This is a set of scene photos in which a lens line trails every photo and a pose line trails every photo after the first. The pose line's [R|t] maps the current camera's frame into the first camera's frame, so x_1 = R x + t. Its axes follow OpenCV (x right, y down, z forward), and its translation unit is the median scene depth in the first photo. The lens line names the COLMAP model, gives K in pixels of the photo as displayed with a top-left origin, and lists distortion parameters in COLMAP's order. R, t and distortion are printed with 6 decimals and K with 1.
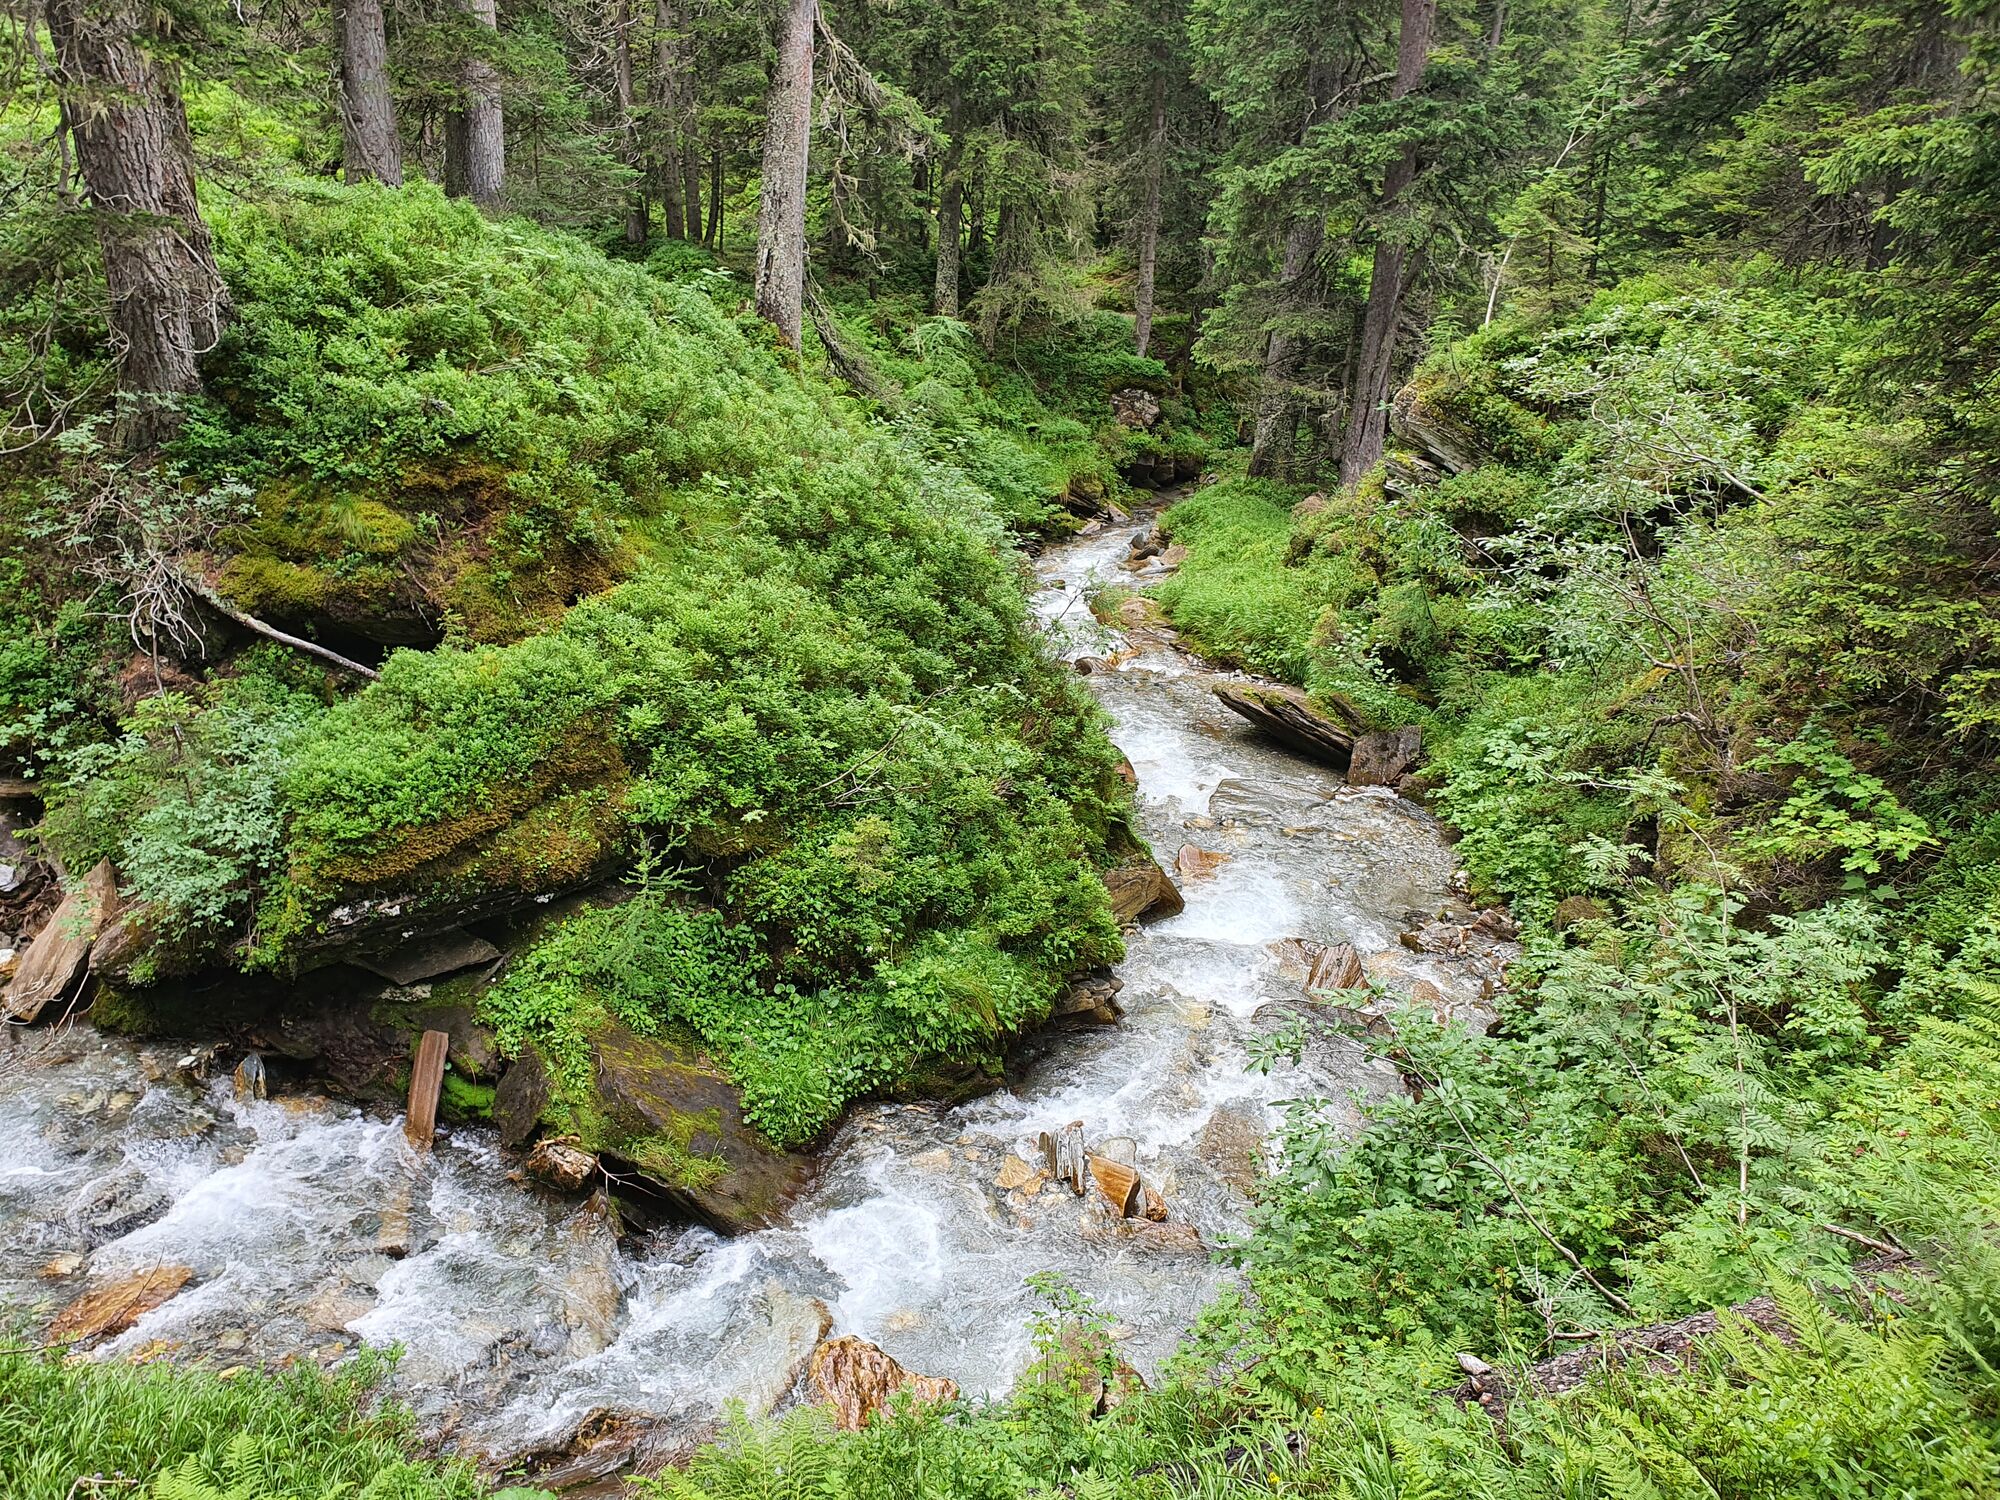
lens RADIAL K [[1494.8, 0, 1000.0], [0, 1494.8, 750.0], [0, 0, 1]] dist [-0.002692, 0.004410]
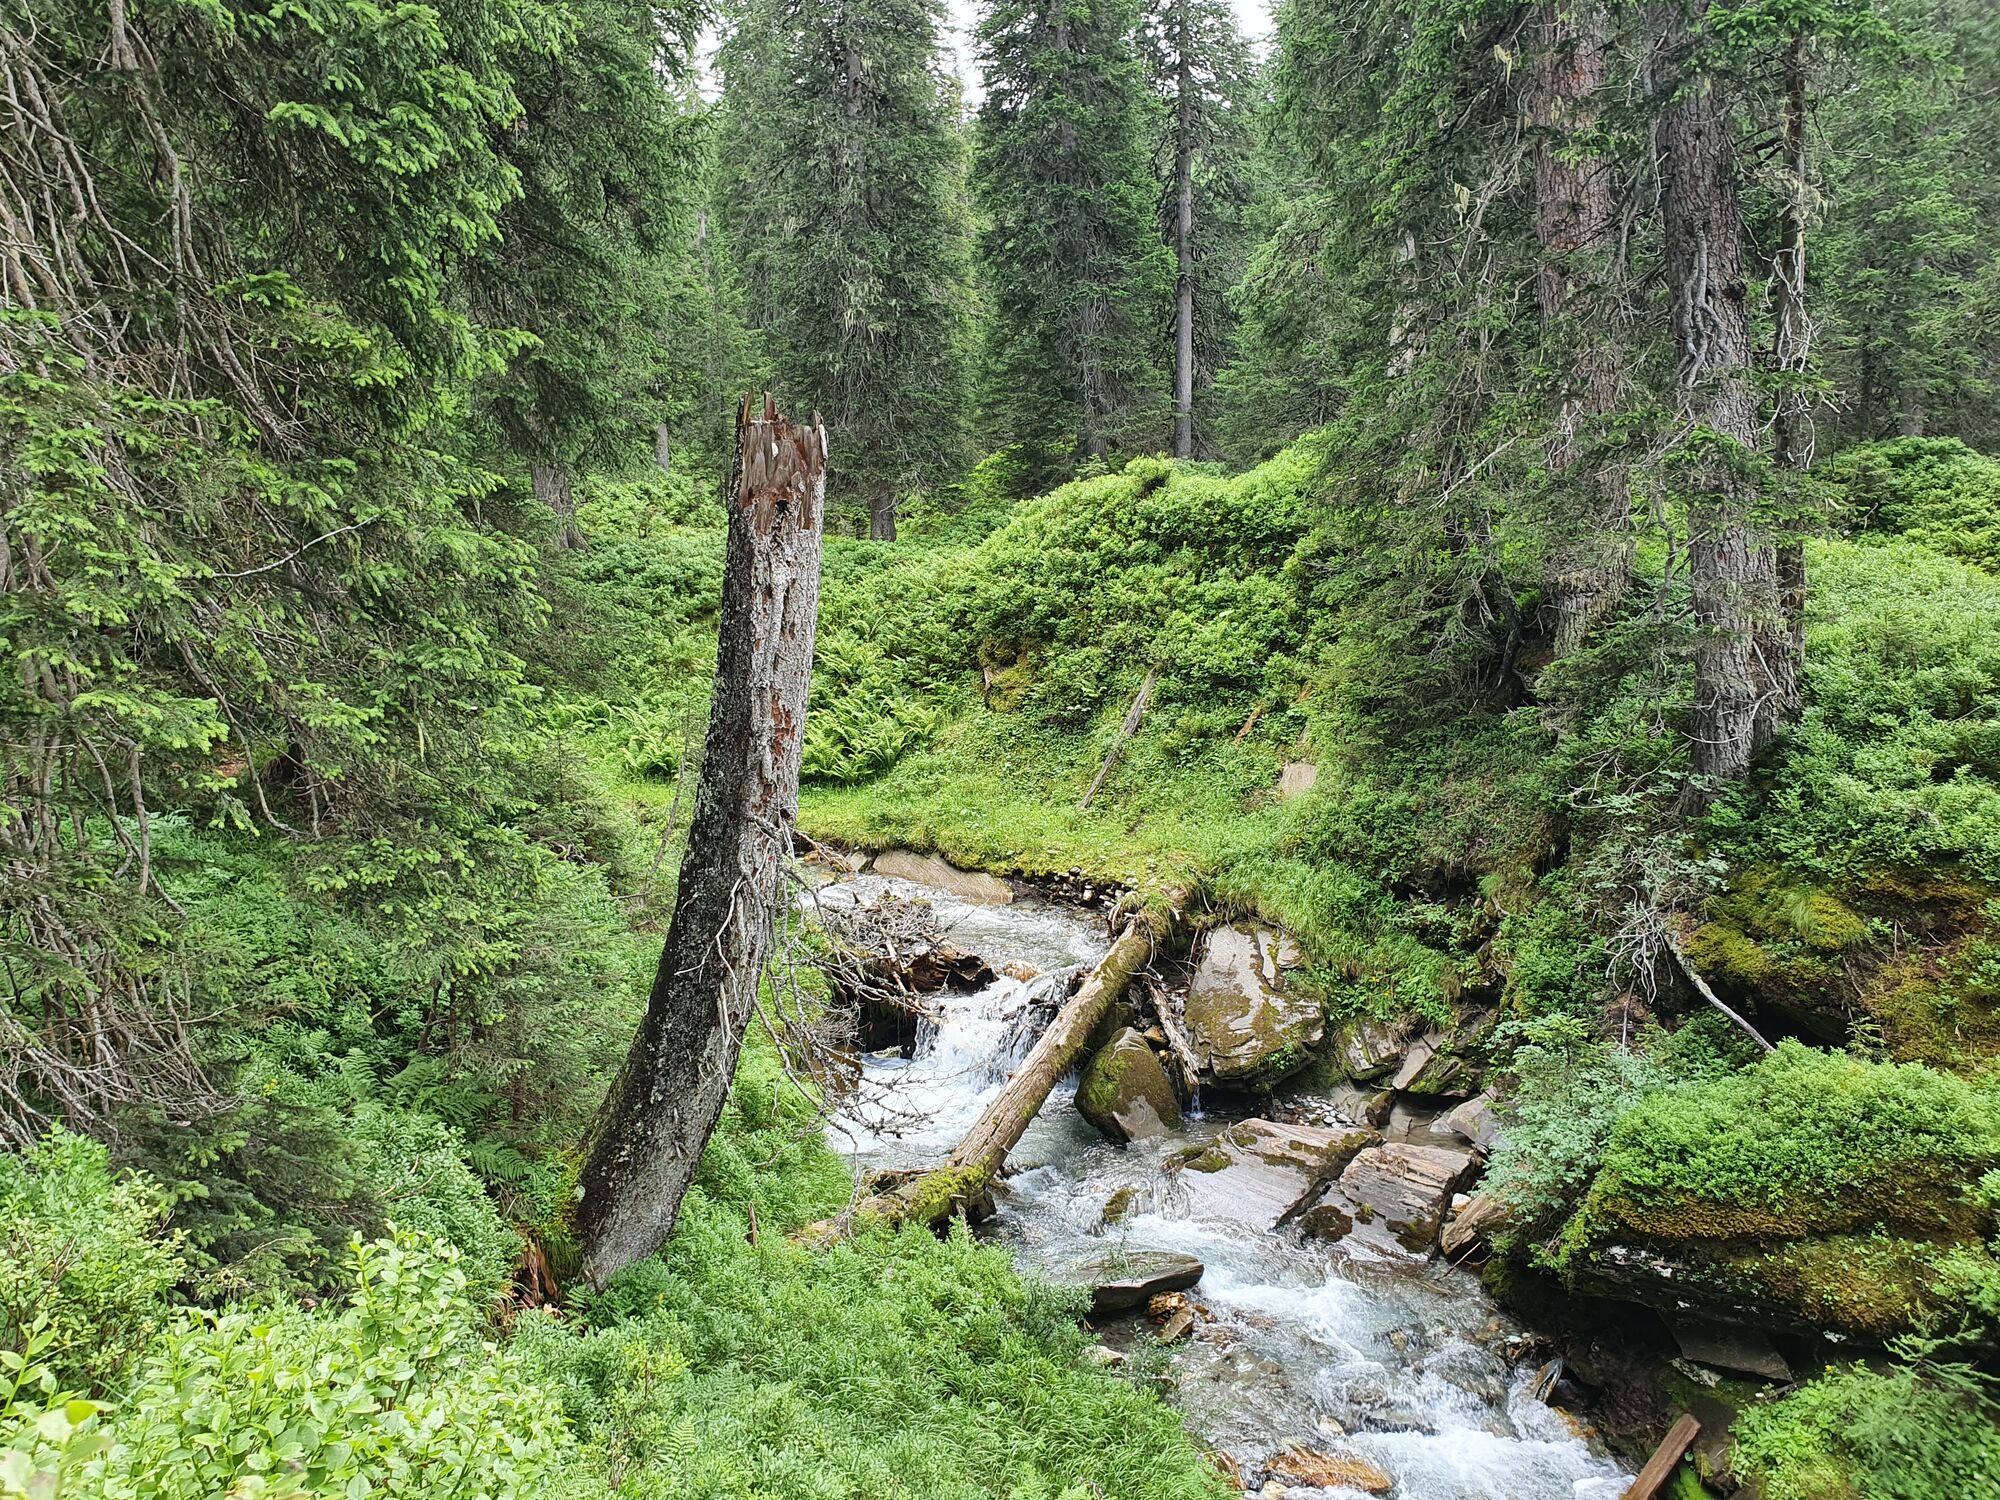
lens RADIAL K [[1494.8, 0, 1000.0], [0, 1494.8, 750.0], [0, 0, 1]] dist [-0.002692, 0.004410]
pose [[0.409286, 0.092916, -0.907663, 0.265002], [-0.322820, 0.945201, -0.048809, -0.029134], [0.853389, 0.312988, 0.416853, 0.060890]]
